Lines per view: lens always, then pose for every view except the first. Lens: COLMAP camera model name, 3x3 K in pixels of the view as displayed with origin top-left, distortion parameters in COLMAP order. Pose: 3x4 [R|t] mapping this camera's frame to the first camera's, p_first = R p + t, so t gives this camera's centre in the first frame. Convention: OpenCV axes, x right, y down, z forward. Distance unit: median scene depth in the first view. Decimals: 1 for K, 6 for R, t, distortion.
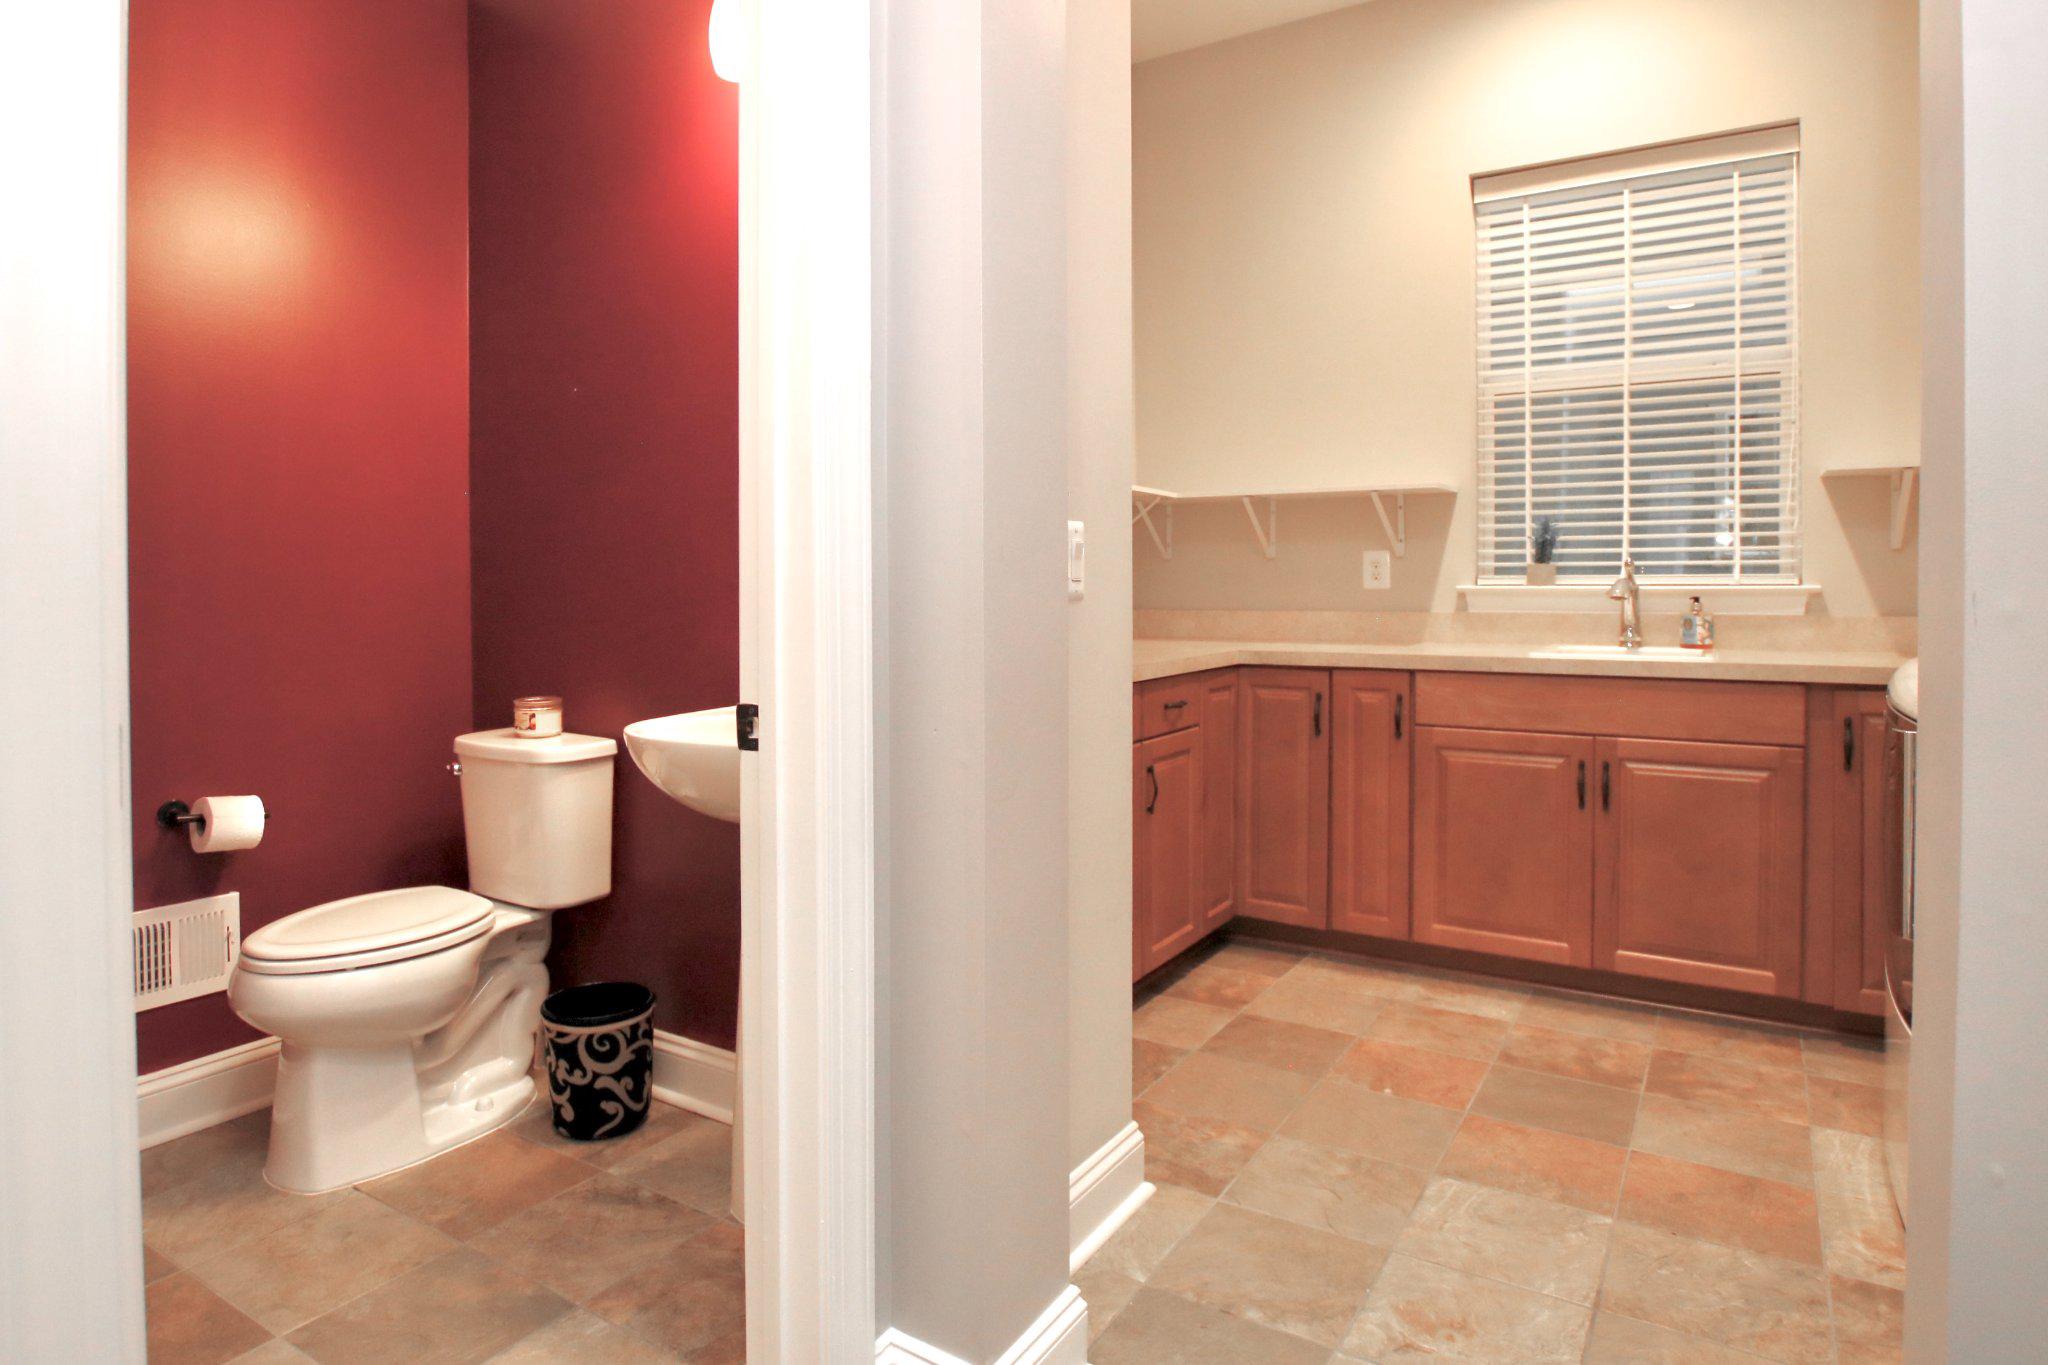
lens RADIAL K [[1078.2, 0, 1020.7], [0, 1078.2, 592.2], [0, 0, 1]] dist [-0.023188, -0.000162]
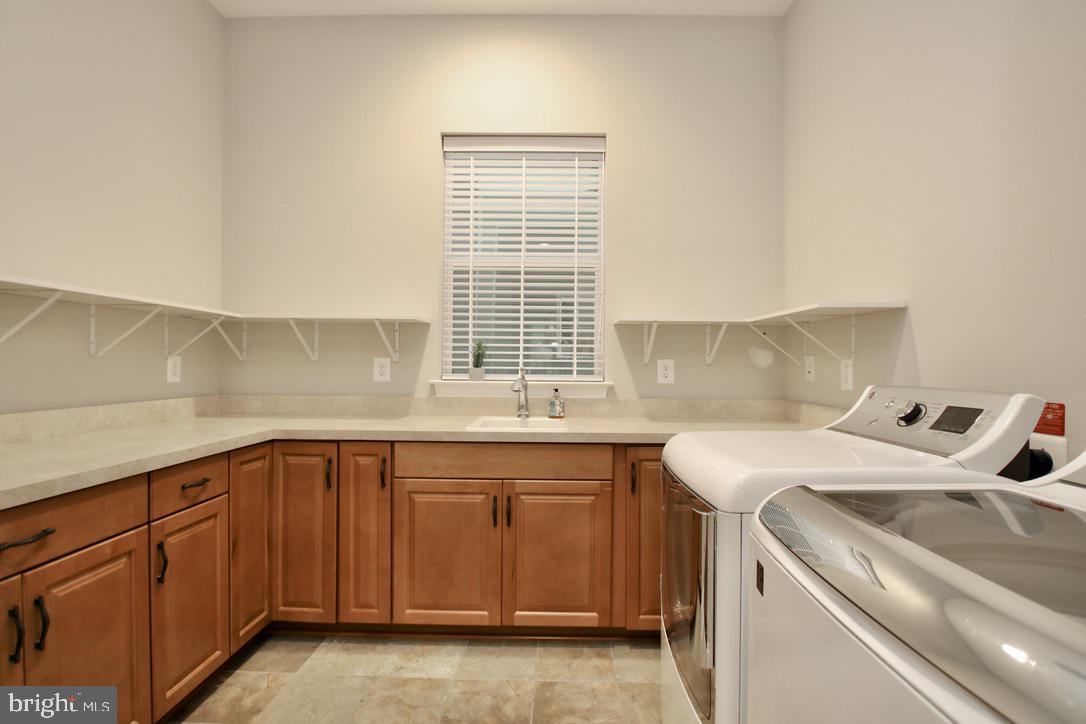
lens RADIAL K [[518.2, 0, 544.6], [0, 518.2, 366.5], [0, 0, 1]] dist [-0.019386, -0.000162]
pose [[0.849238, 0.009815, 0.527919, 0.160404], [-0.005459, 0.999937, -0.009809, -0.023164], [-0.527982, 0.005448, 0.849238, 0.277056]]
